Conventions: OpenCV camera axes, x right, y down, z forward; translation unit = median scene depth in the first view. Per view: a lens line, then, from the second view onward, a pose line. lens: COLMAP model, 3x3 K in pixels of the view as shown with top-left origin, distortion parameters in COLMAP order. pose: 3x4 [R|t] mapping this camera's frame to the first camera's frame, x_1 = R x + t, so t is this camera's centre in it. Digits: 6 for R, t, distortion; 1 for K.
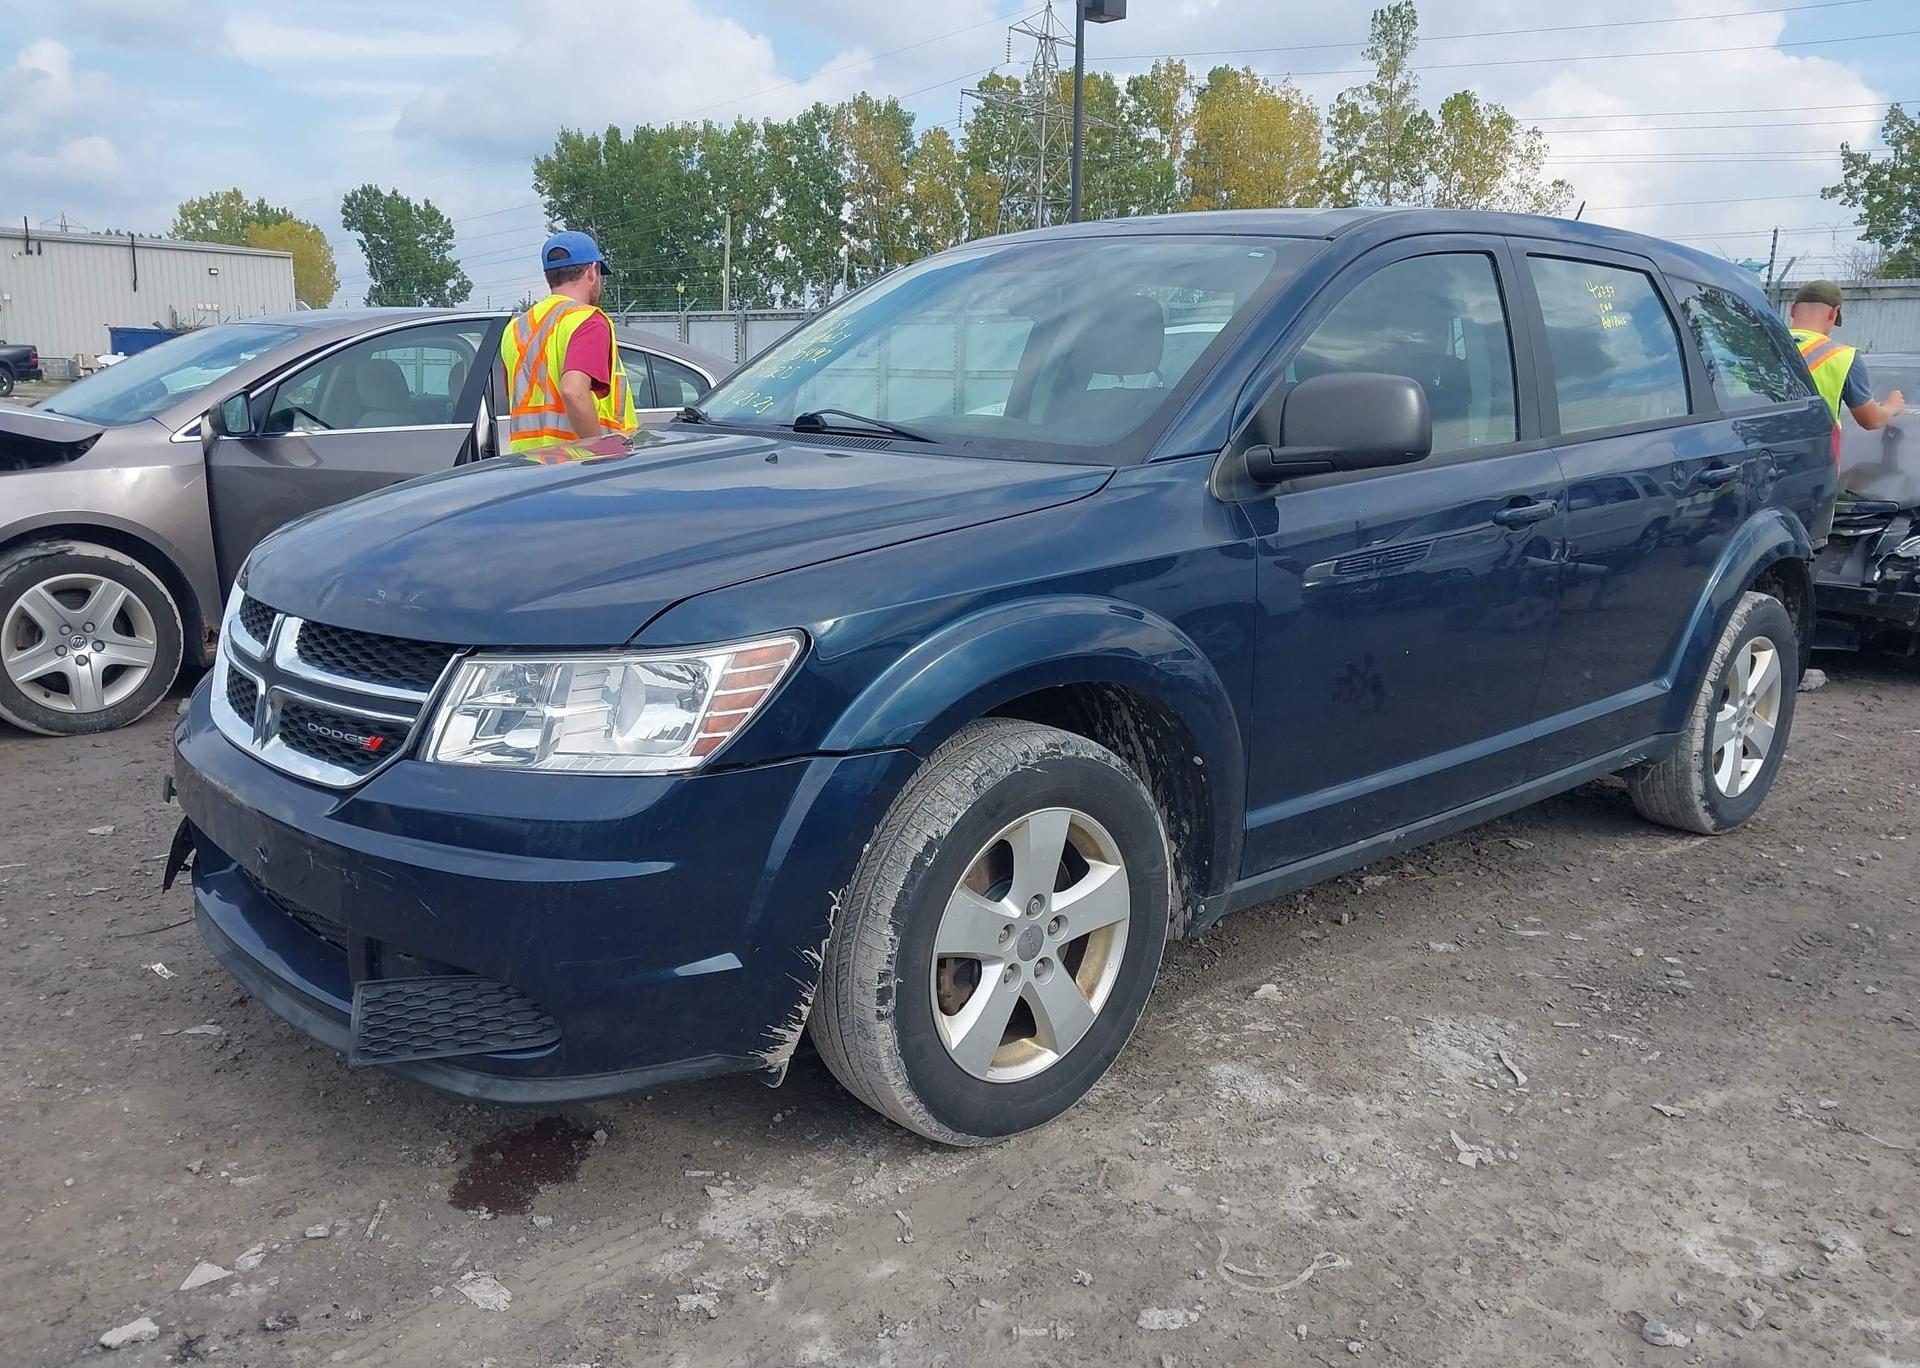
lens RADIAL K [[1508.3, 0, 972.0], [0, 1508.3, 673.1], [0, 0, 1]] dist [0.029260, -0.009407]
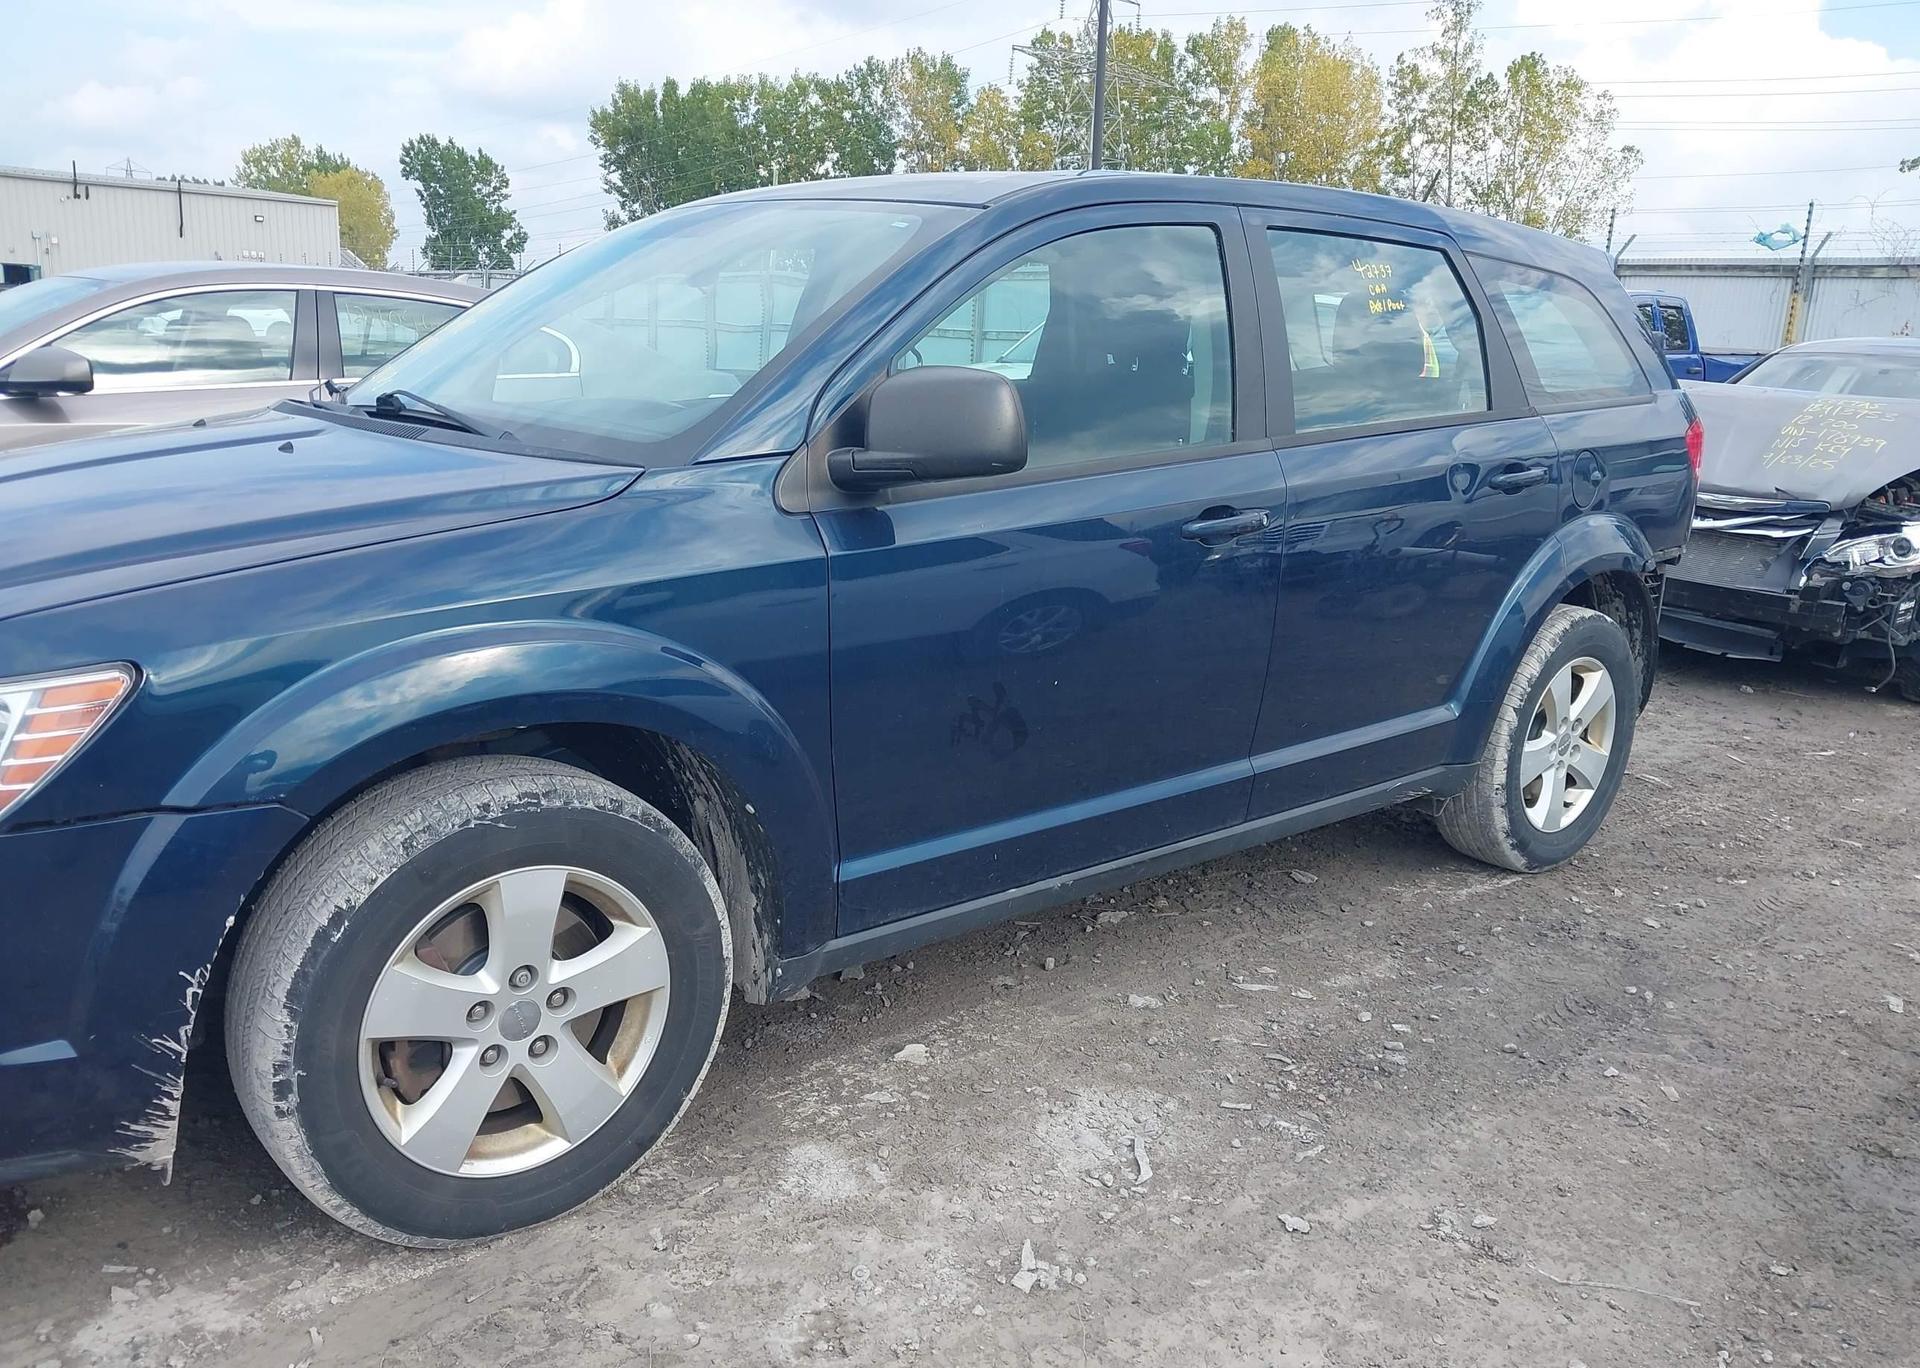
lens RADIAL K [[1508.3, 0, 950.6], [0, 1508.3, 676.8], [0, 0, 1]] dist [0.029260, -0.009407]
pose [[0.998846, 0.028660, -0.038552, 0.245642], [-0.027604, 0.999236, 0.027658, -0.037574], [0.039315, -0.026561, 0.998874, 0.113710]]
